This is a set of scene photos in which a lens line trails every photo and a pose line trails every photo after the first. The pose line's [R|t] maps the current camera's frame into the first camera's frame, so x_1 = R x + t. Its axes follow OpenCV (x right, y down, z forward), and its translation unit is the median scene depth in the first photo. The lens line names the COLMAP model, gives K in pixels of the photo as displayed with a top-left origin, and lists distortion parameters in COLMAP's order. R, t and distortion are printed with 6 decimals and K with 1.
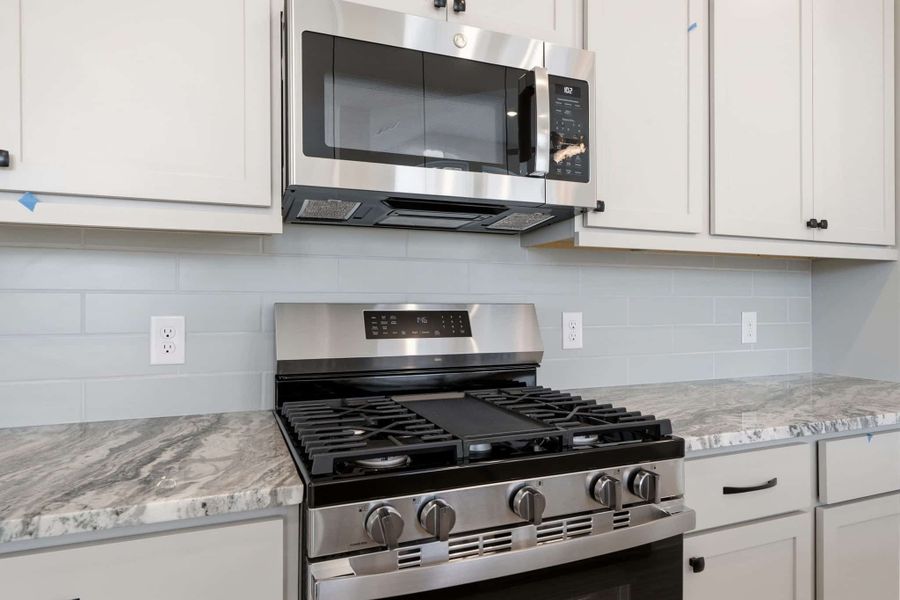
lens RADIAL K [[546.3, 0, 446.9], [0, 546.3, 305.2], [0, 0, 1]] dist [0.001301, -0.000666]
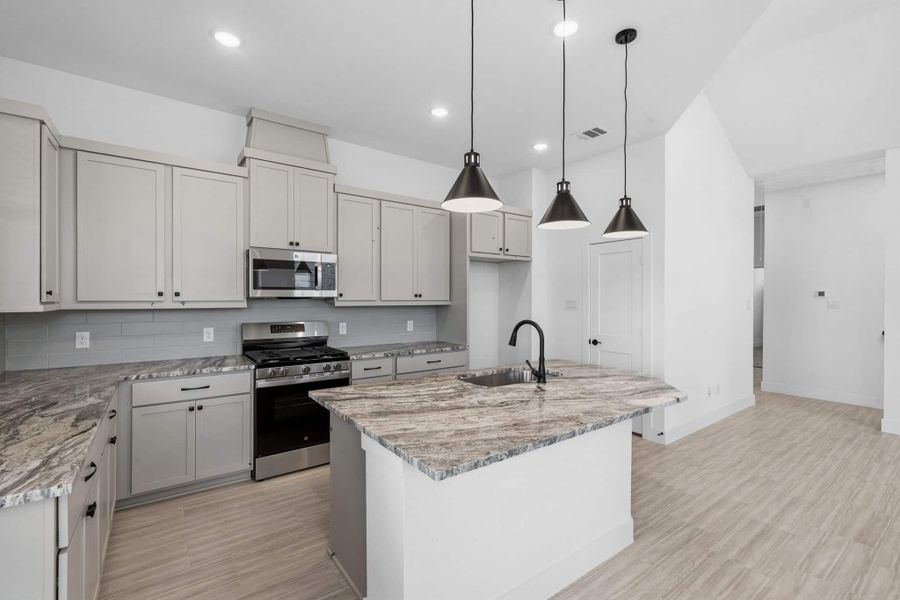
lens RADIAL K [[395.6, 0, 448.1], [0, 395.6, 300.9], [0, 0, 1]] dist [0.002895, -0.000683]
pose [[0.968186, 0.002994, 0.250213, 0.346476], [-0.004803, 0.999967, 0.006616, -0.183321], [-0.250185, -0.007607, 0.968168, -1.890650]]
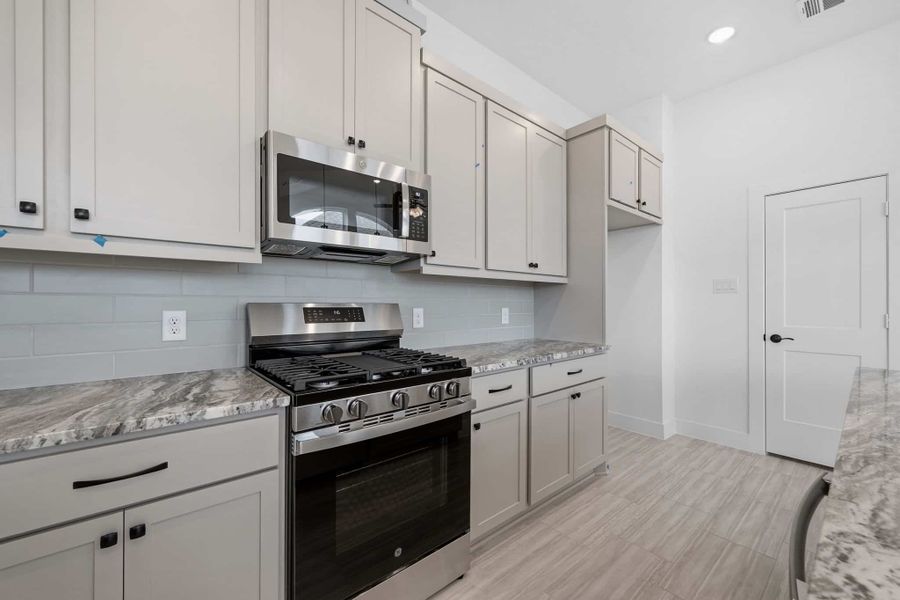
lens RADIAL K [[362.0, 0, 445.8], [0, 362.0, 303.7], [0, 0, 1]] dist [-0.002559, -0.000084]
pose [[0.949584, 0.002642, 0.313503, -0.091206], [-0.002586, 0.999996, -0.000595, -0.002695], [-0.313503, -0.000246, 0.949587, -0.268876]]
